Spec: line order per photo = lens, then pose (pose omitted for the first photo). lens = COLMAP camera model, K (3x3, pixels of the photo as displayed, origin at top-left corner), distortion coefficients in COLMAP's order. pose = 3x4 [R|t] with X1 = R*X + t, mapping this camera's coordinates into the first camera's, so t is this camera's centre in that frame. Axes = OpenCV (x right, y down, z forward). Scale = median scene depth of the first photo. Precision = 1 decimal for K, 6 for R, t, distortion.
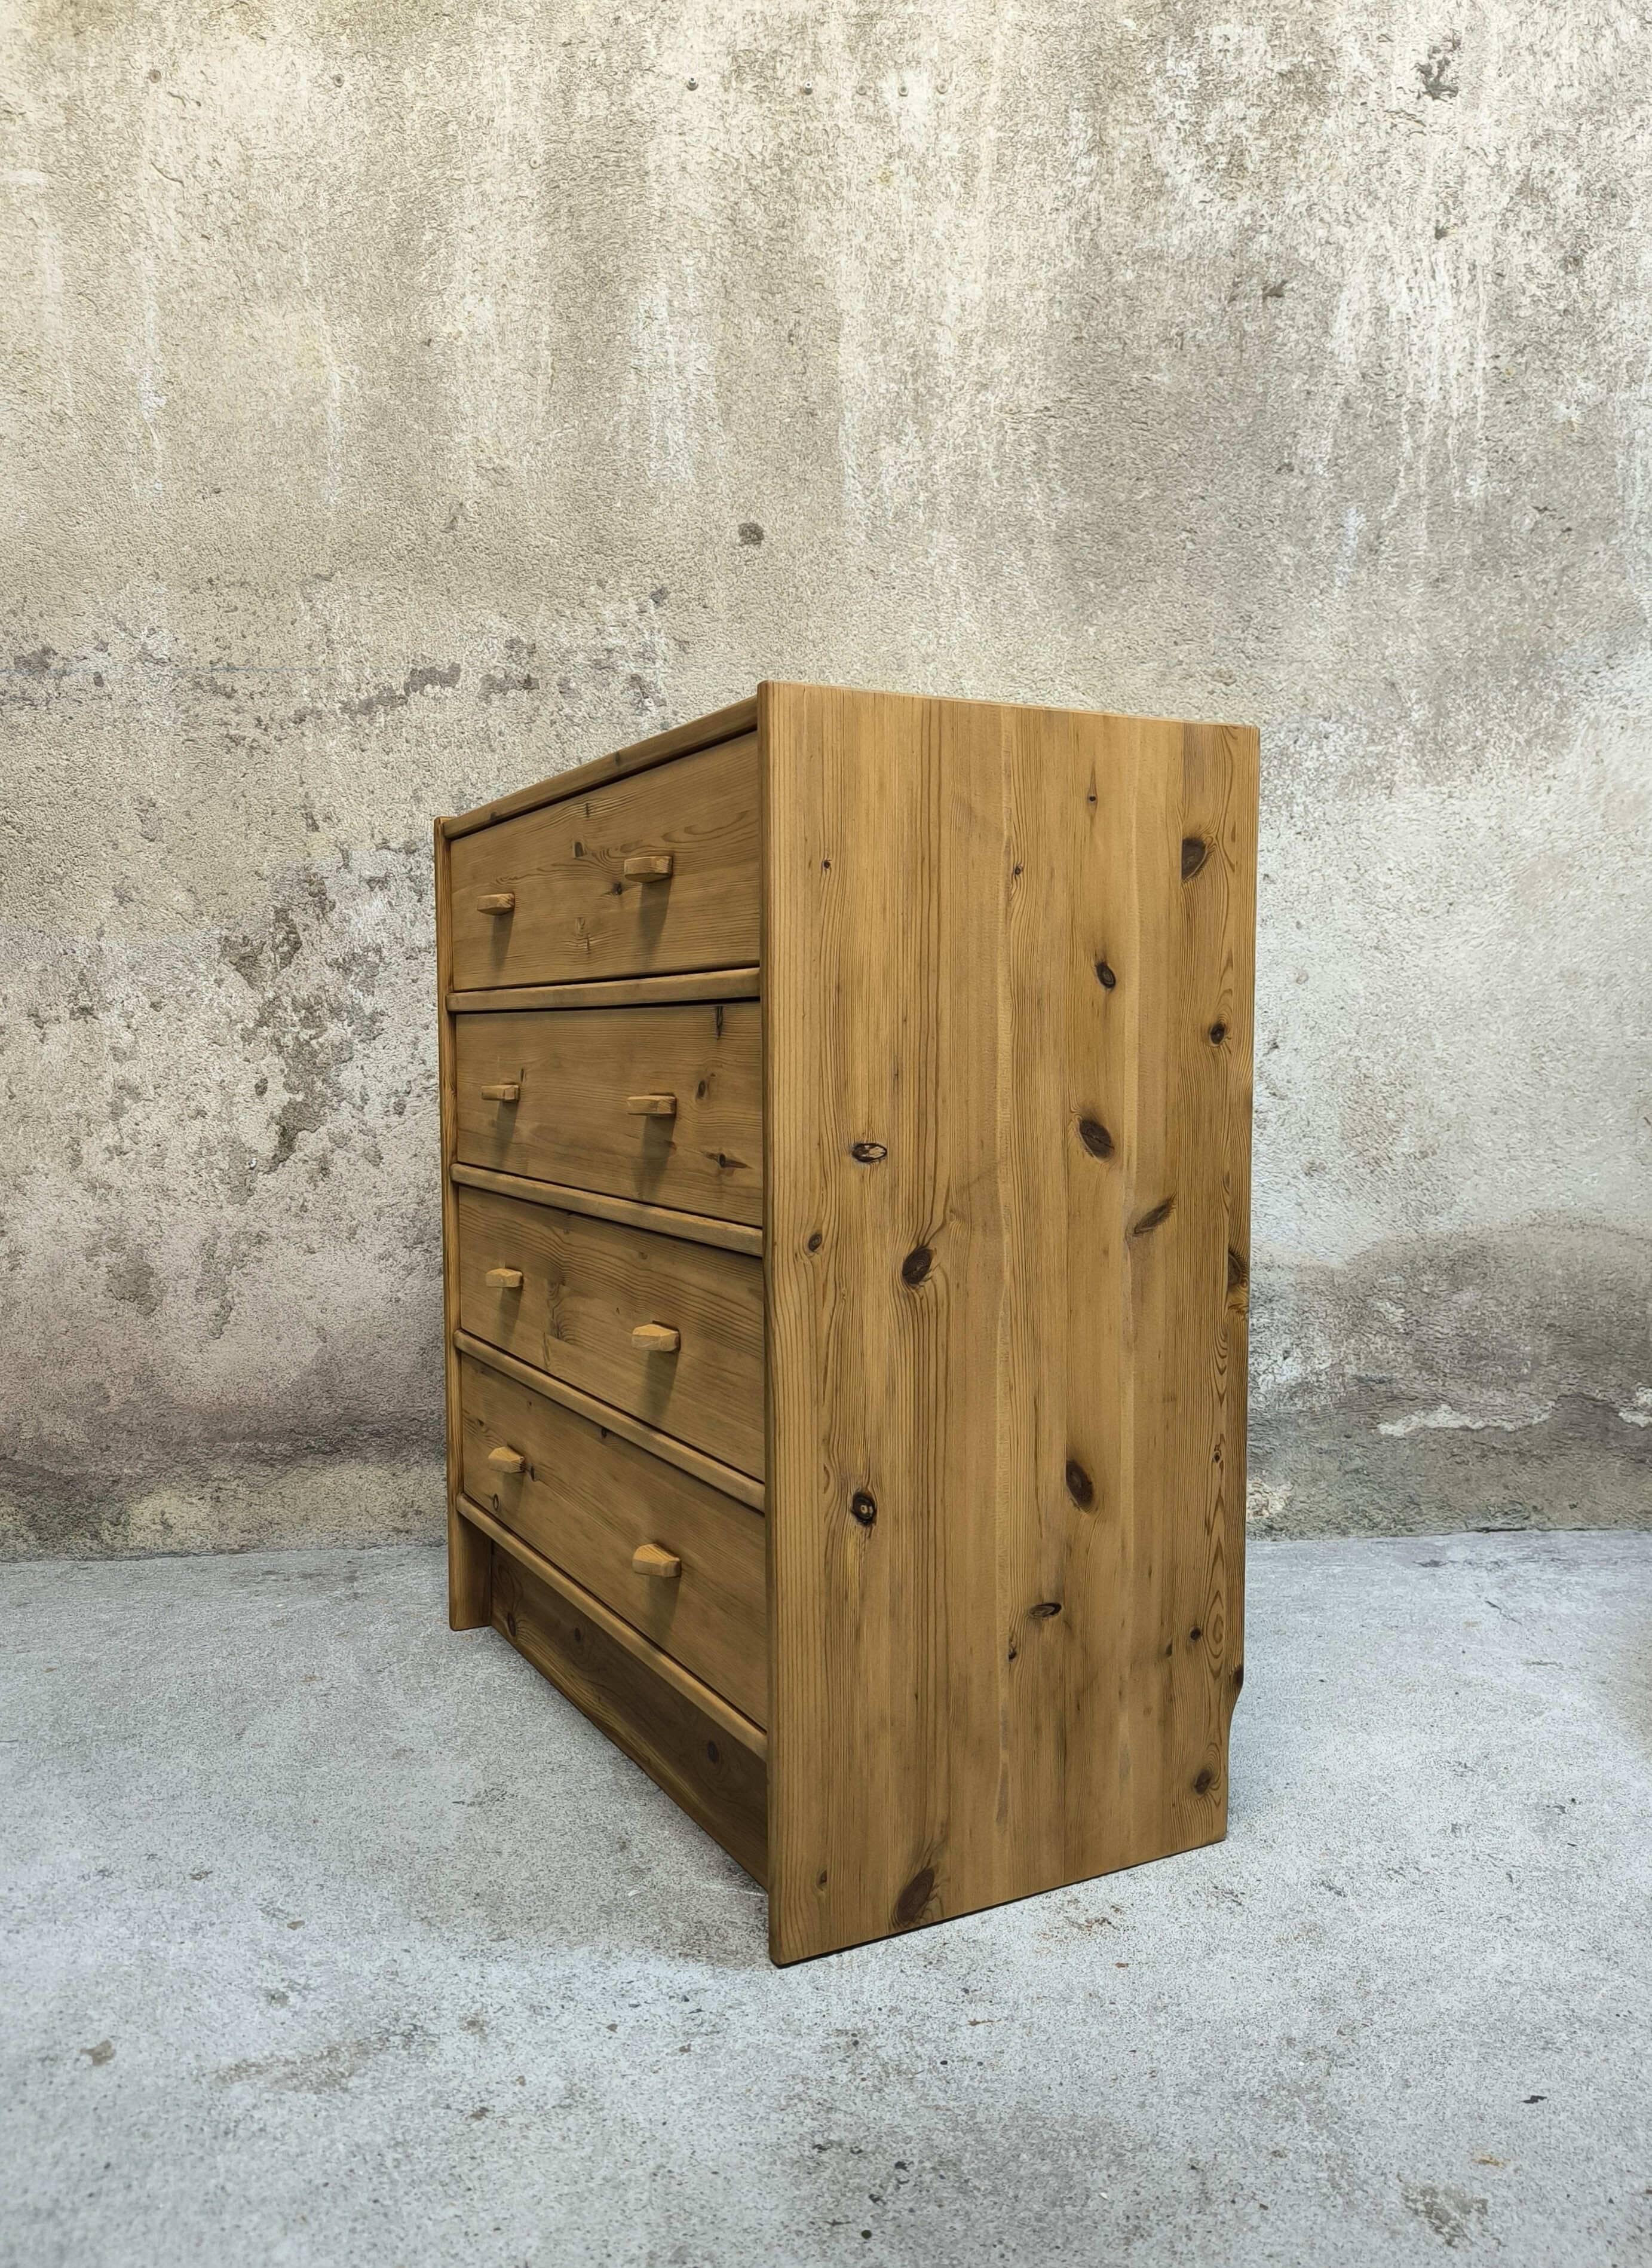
lens RADIAL K [[1697.8, 0, 793.4], [0, 1697.8, 1202.7], [0, 0, 1]] dist [0.050413, -0.053515]
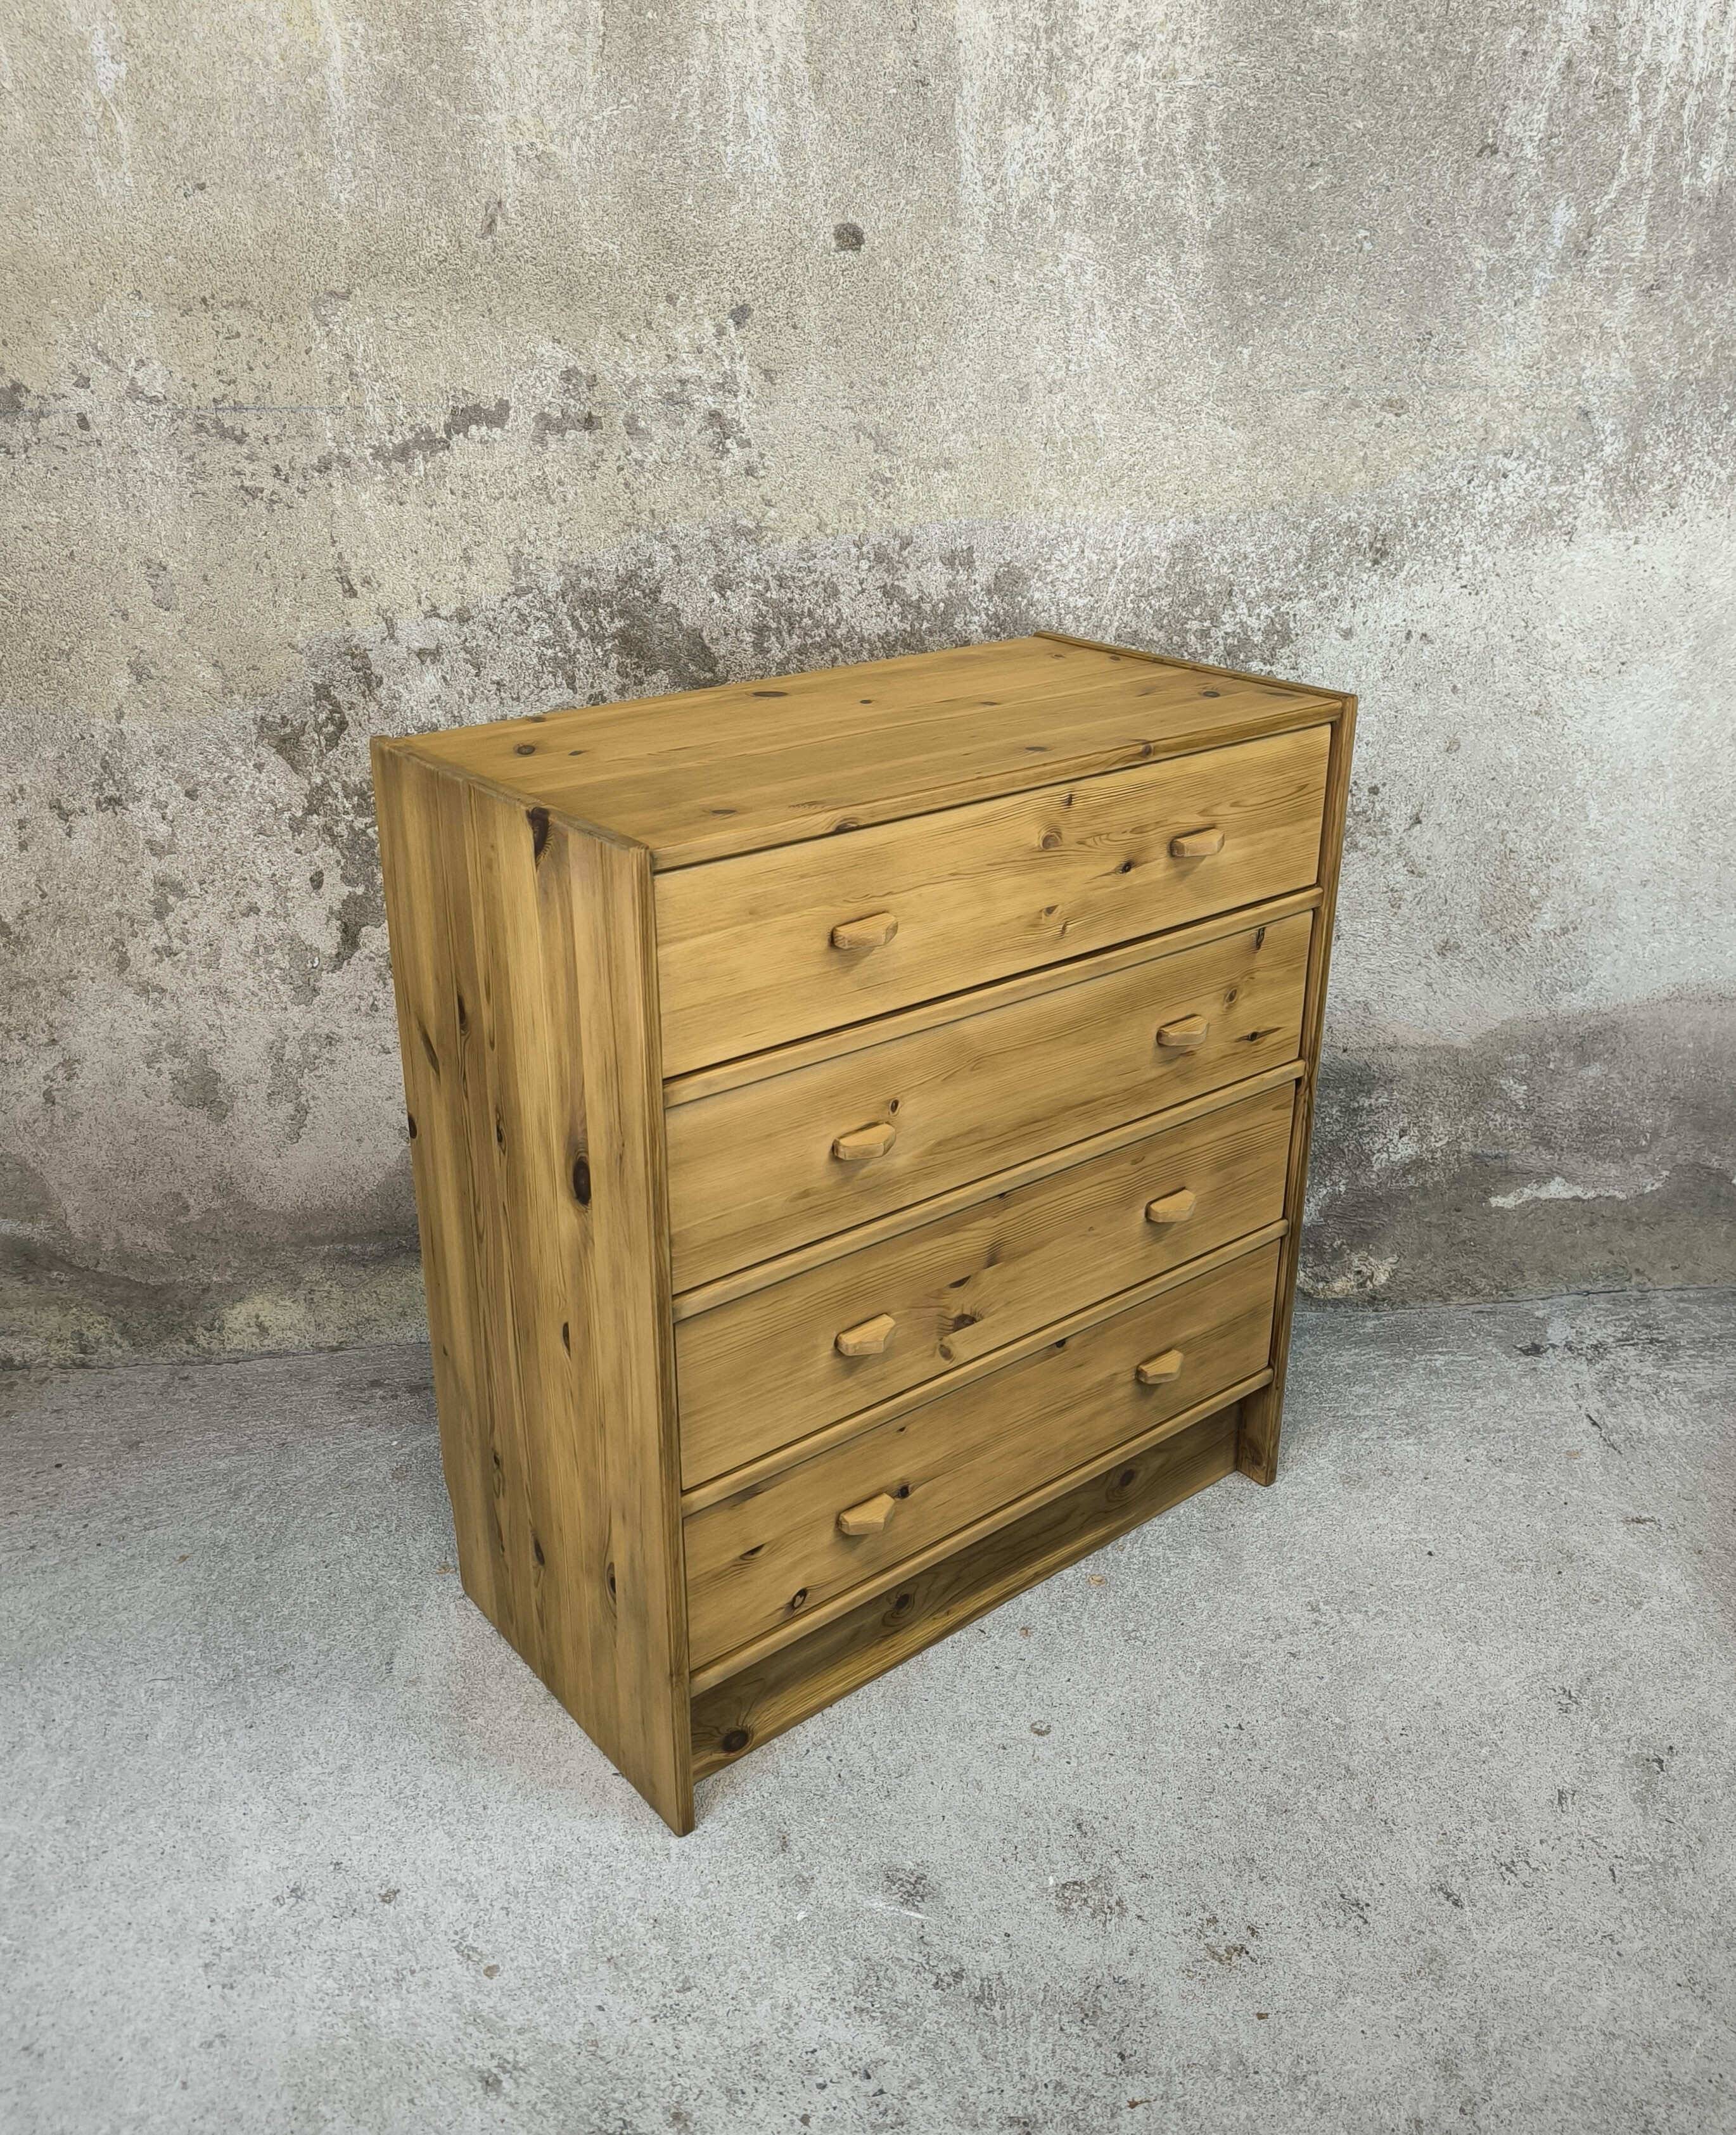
lens RADIAL K [[1797.3, 0, 858.2], [0, 1797.3, 1011.7], [0, 0, 1]] dist [0.051825, -0.055044]
pose [[0.999566, -0.013317, 0.026293, -0.048531], [0.005417, 0.959912, 0.280251, -0.275128], [-0.028971, -0.279987, 0.959567, 0.041870]]
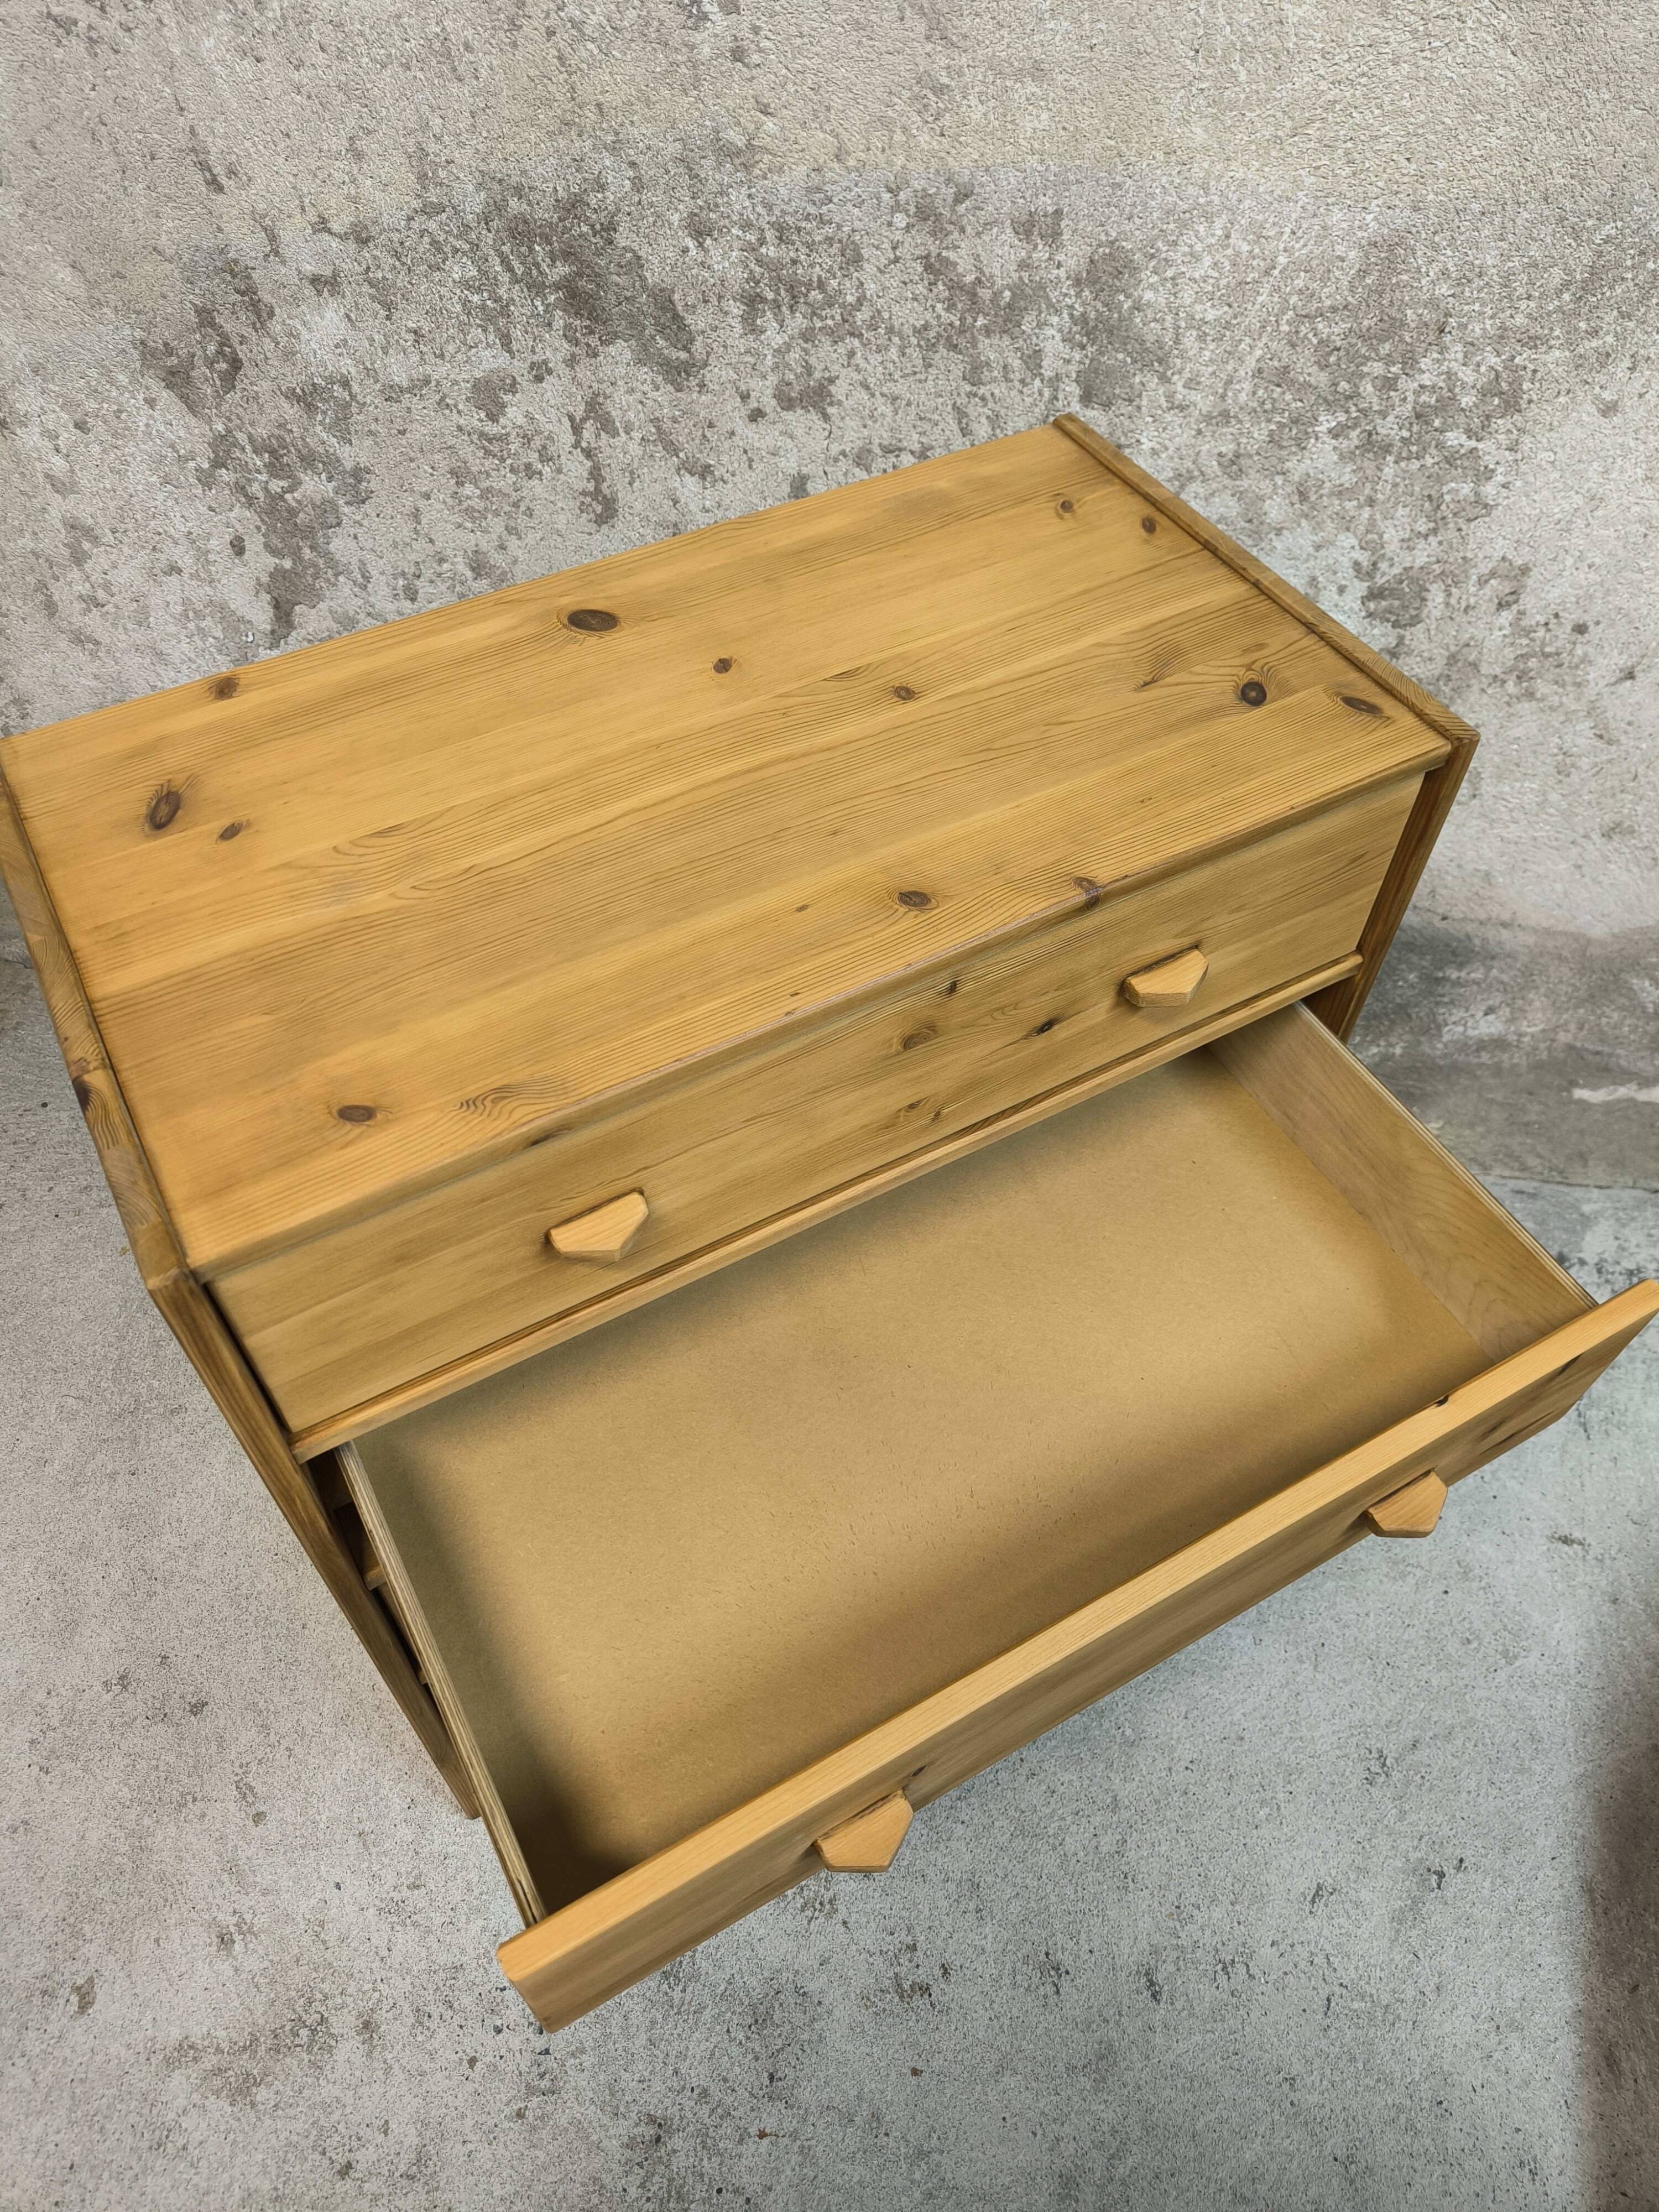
lens RADIAL K [[1554.9, 0, 809.5], [0, 1554.9, 1103.6], [0, 0, 1]] dist [0.007297, -0.002491]
pose [[0.975583, 0.177446, -0.129422, 0.079039], [-0.030079, 0.691667, 0.721590, -0.417981], [0.217560, -0.700078, 0.680117, 0.405168]]
